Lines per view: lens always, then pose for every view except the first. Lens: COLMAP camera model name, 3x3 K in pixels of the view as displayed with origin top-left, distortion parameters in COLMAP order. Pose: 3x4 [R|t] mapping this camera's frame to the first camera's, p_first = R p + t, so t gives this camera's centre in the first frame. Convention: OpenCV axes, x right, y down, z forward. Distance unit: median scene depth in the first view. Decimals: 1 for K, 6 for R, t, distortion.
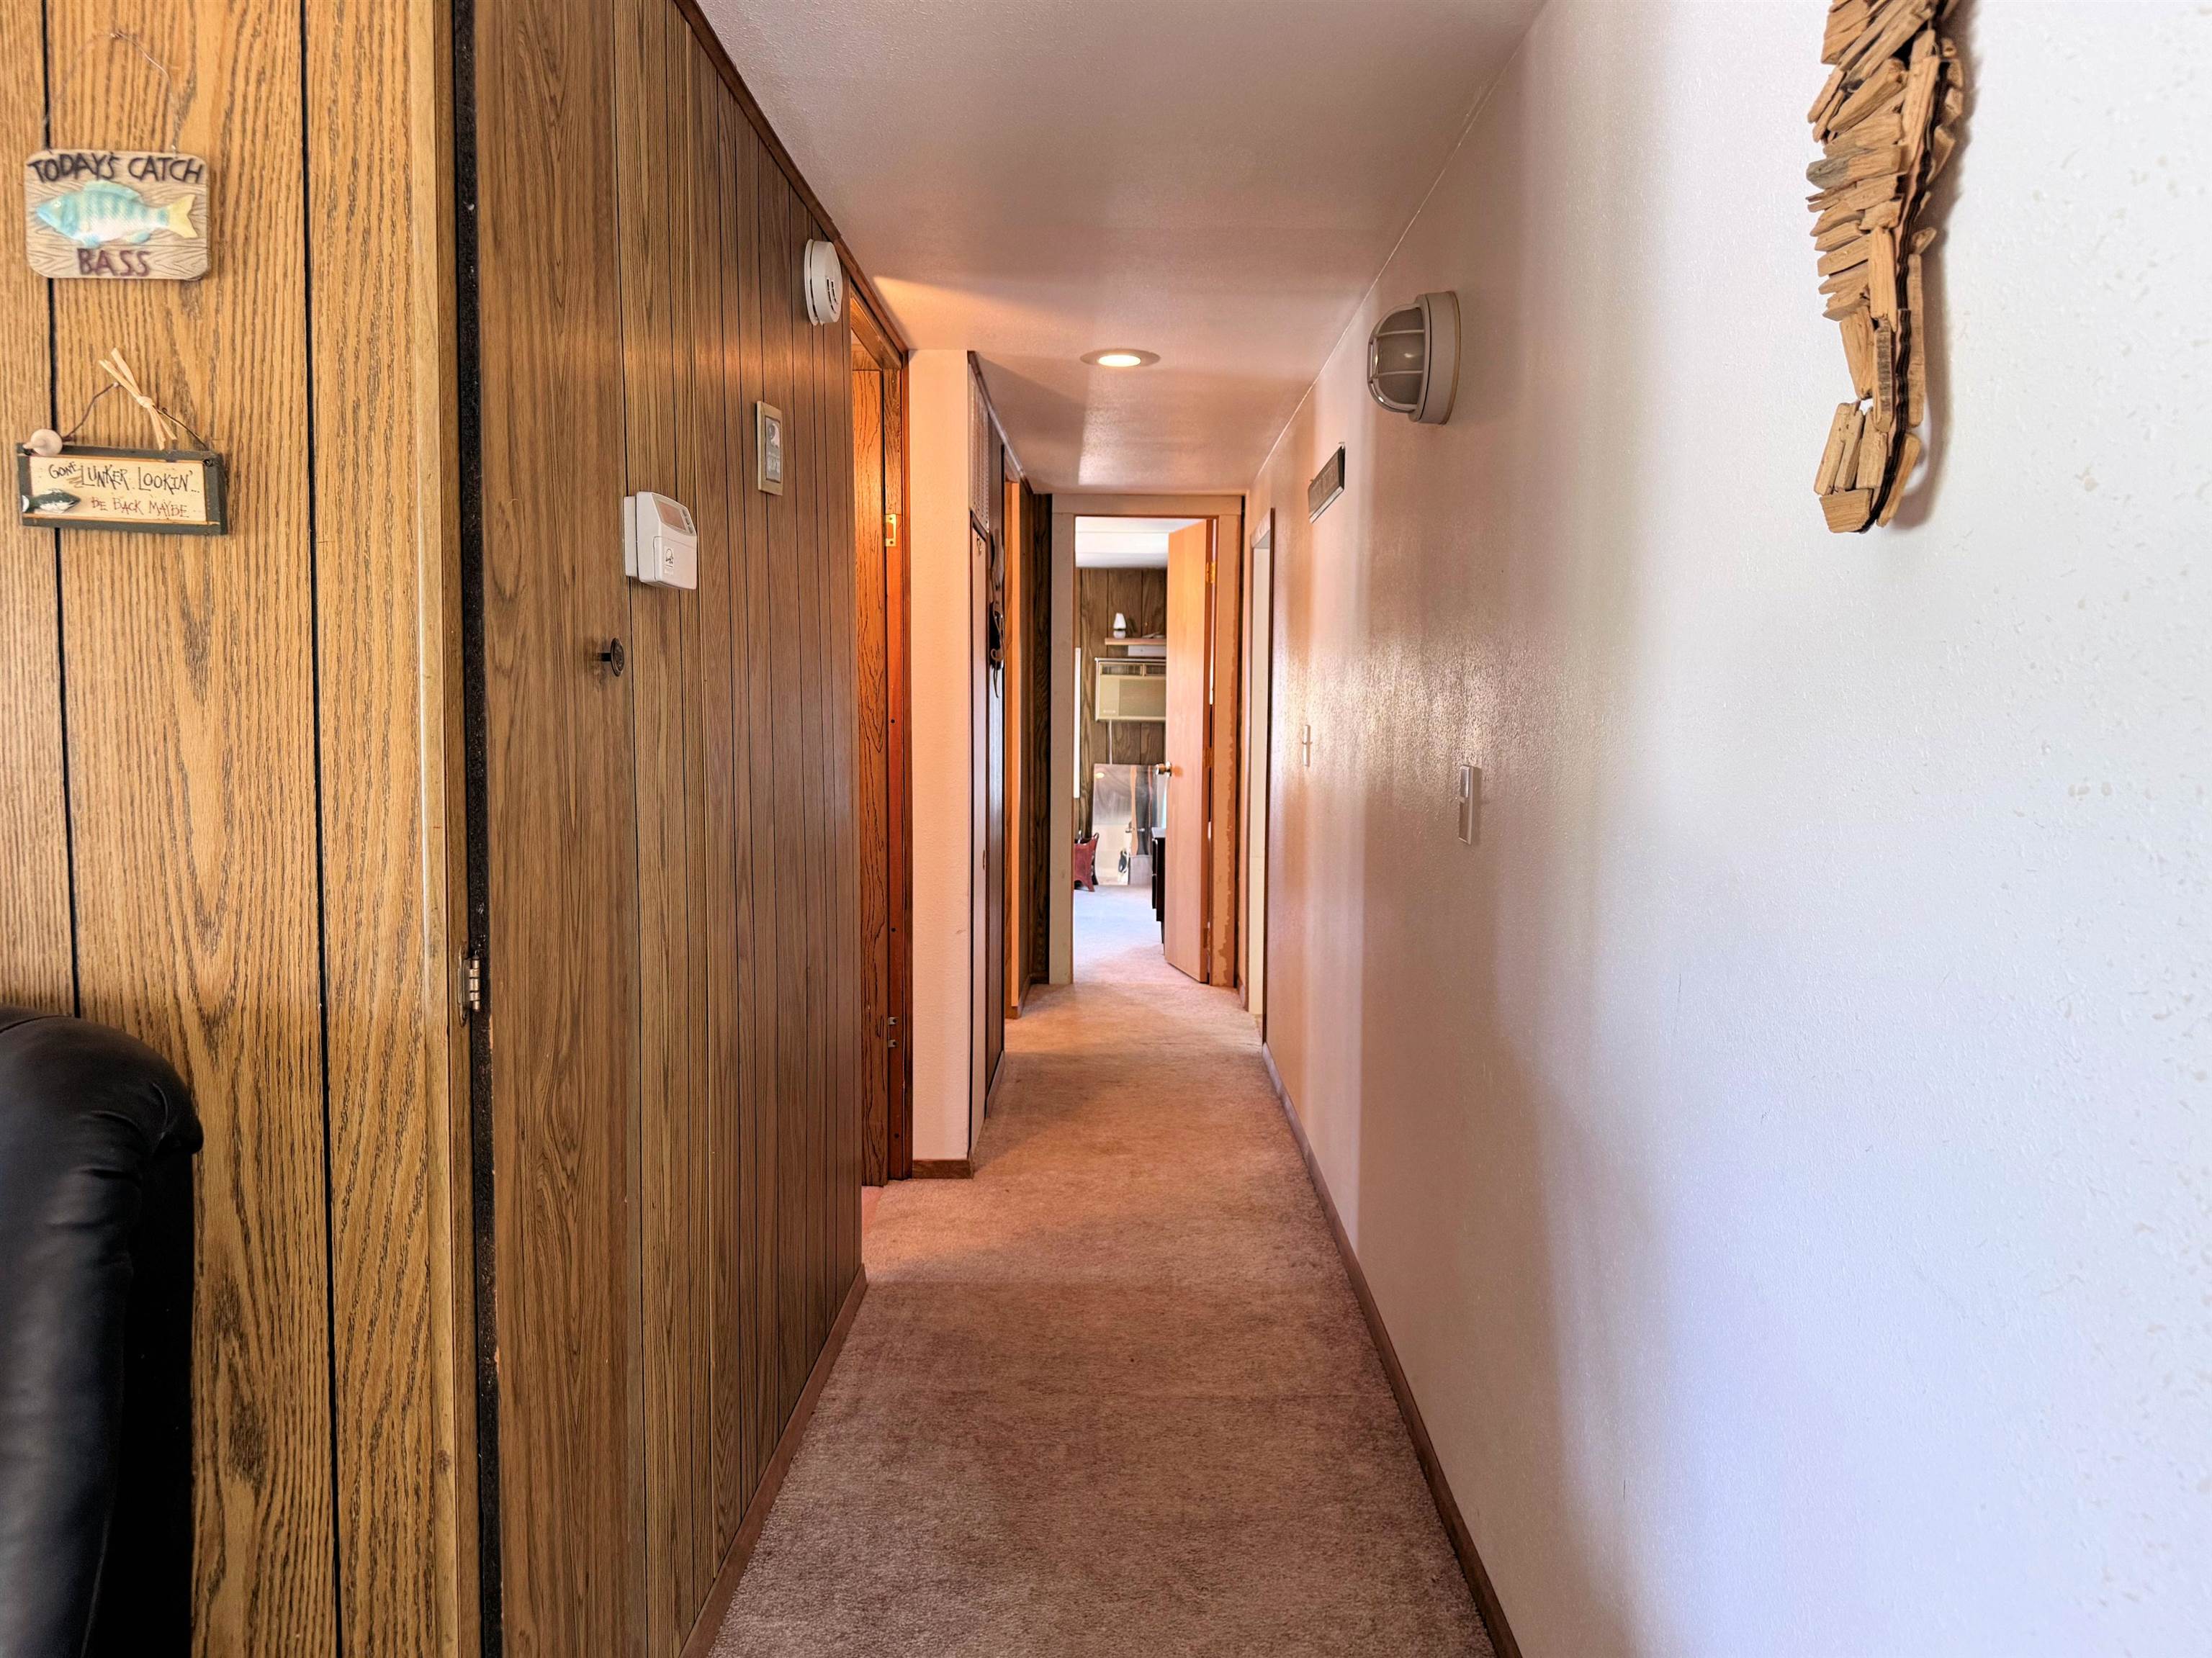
lens RADIAL K [[1617.9, 0, 1107.3], [0, 1617.9, 840.3], [0, 0, 1]] dist [-0.005820, -0.008550]
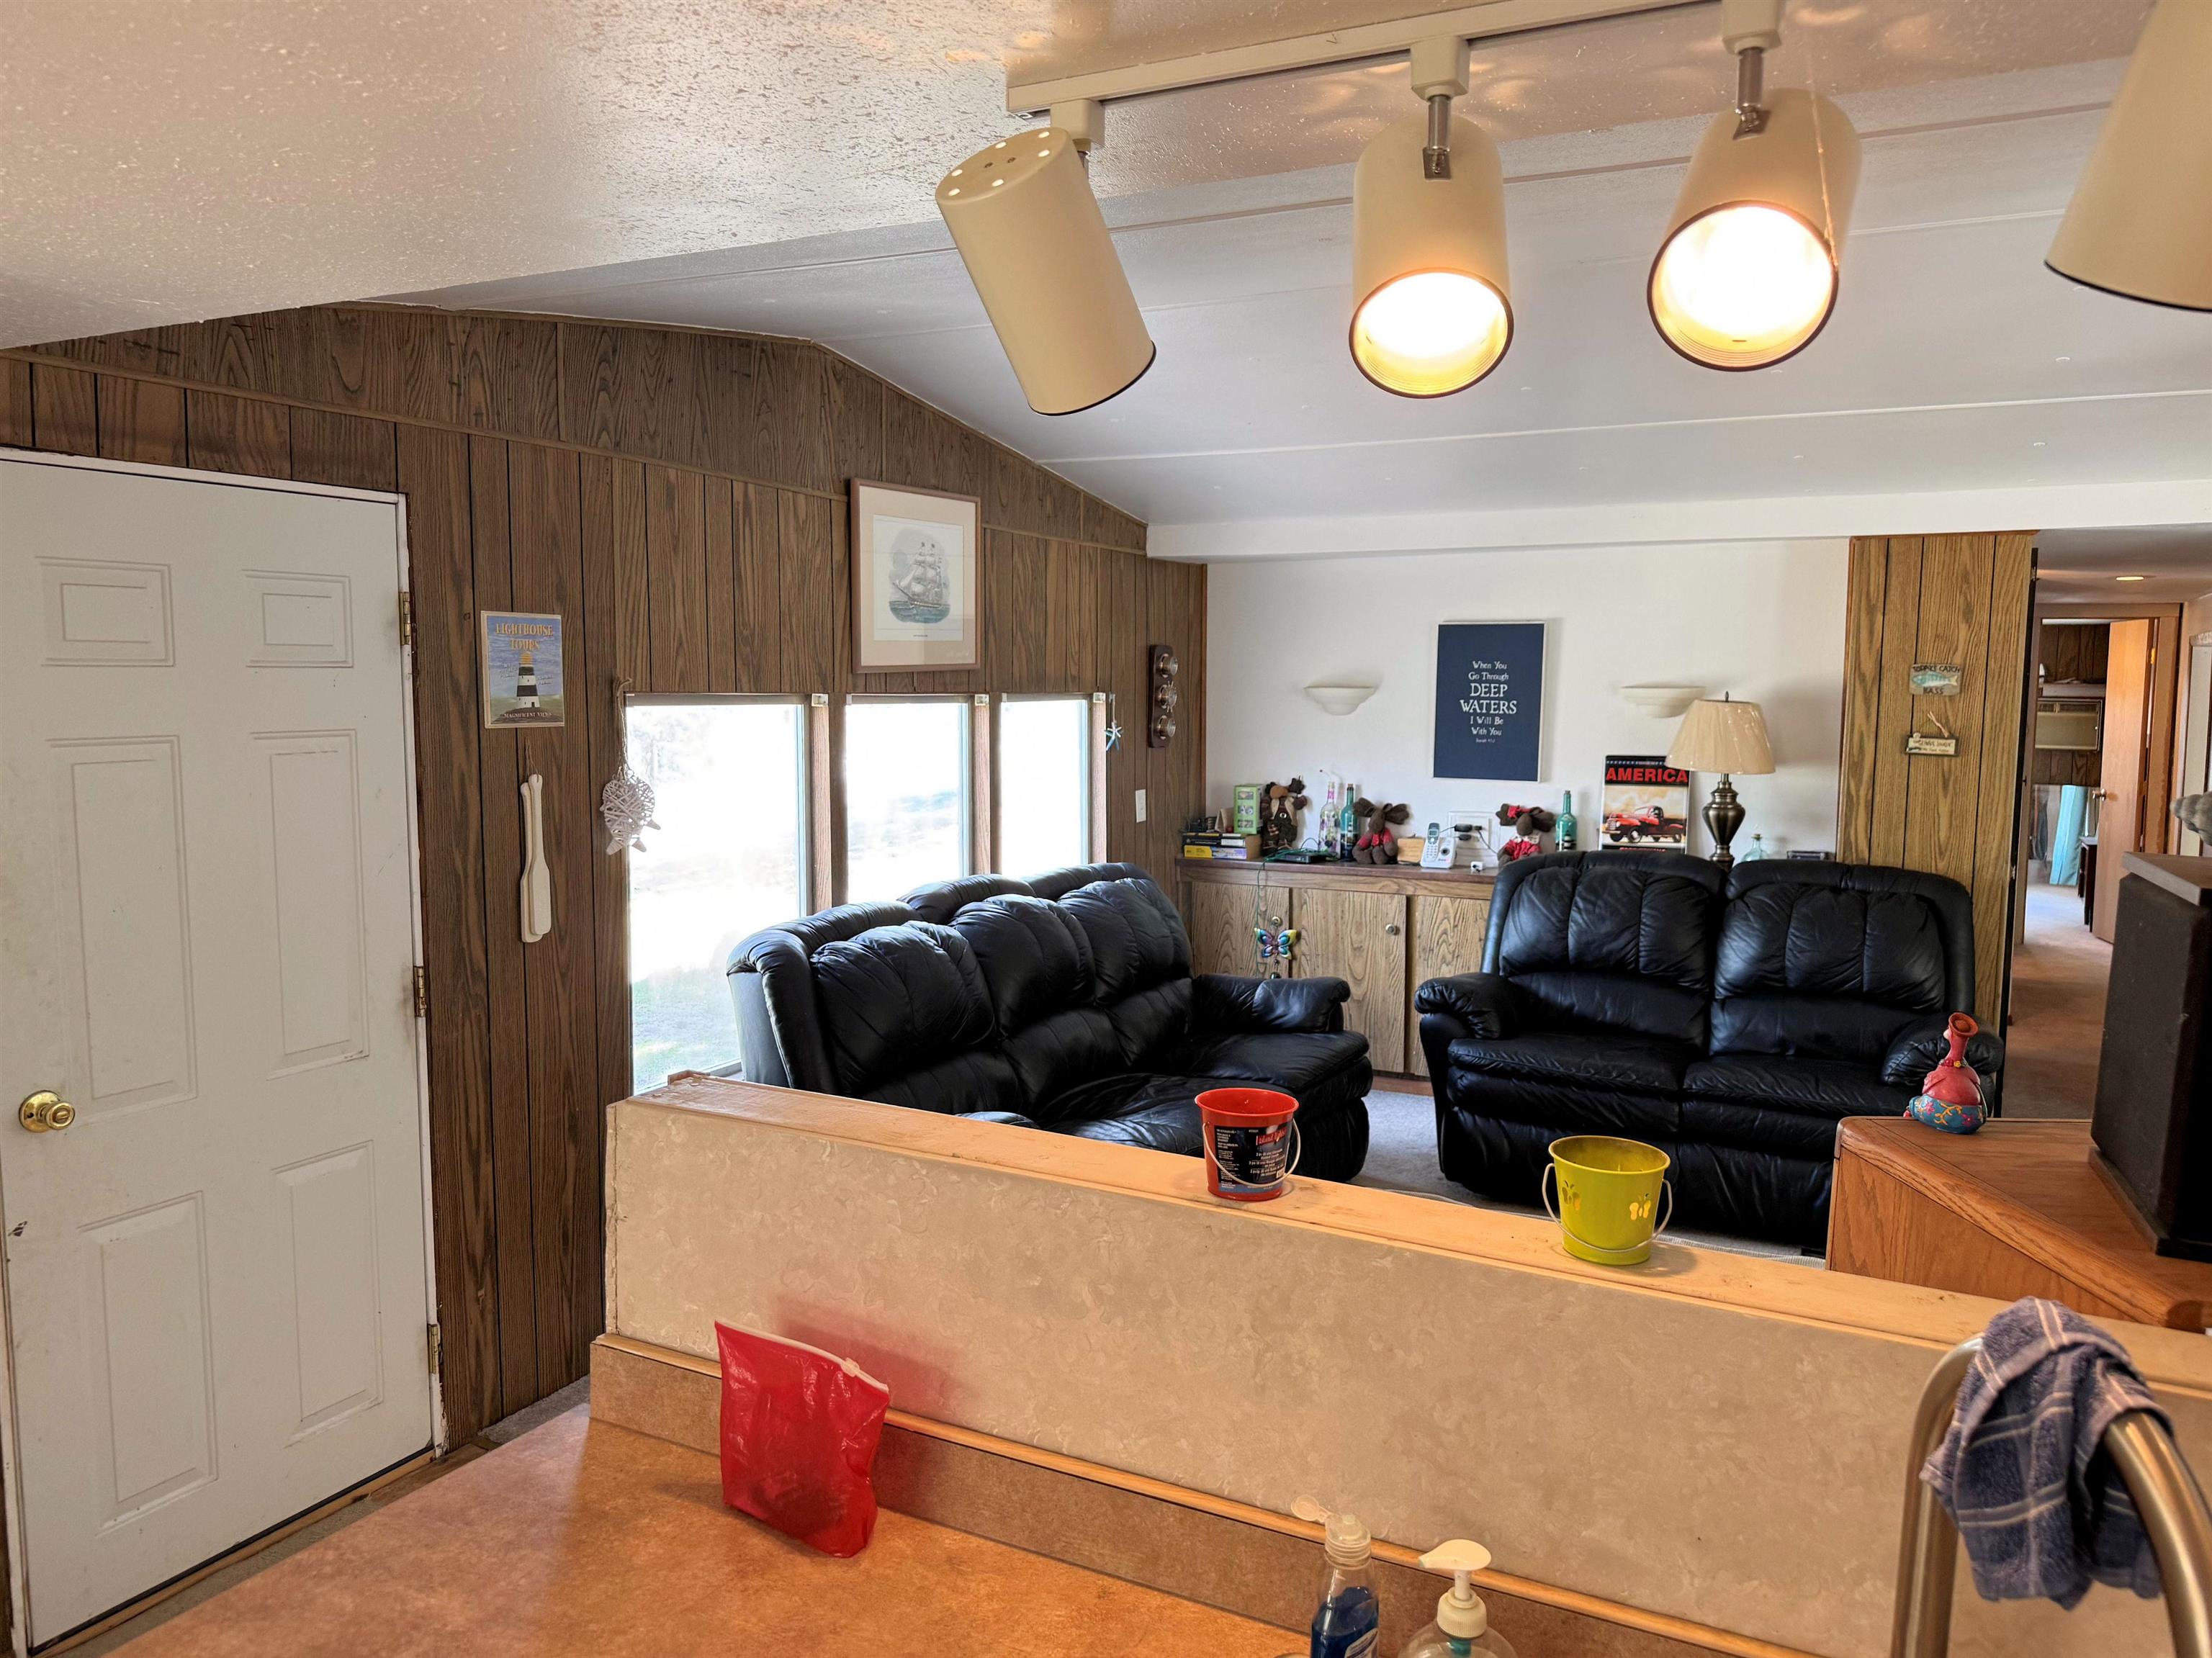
lens RADIAL K [[1617.9, 0, 1107.3], [0, 1617.9, 840.3], [0, 0, 1]] dist [-0.005820, -0.008550]
pose [[0.895007, 0.040145, -0.444241, -0.636181], [-0.037938, 0.999184, 0.013861, 0.042543], [0.444435, 0.004447, 0.895800, -3.487877]]
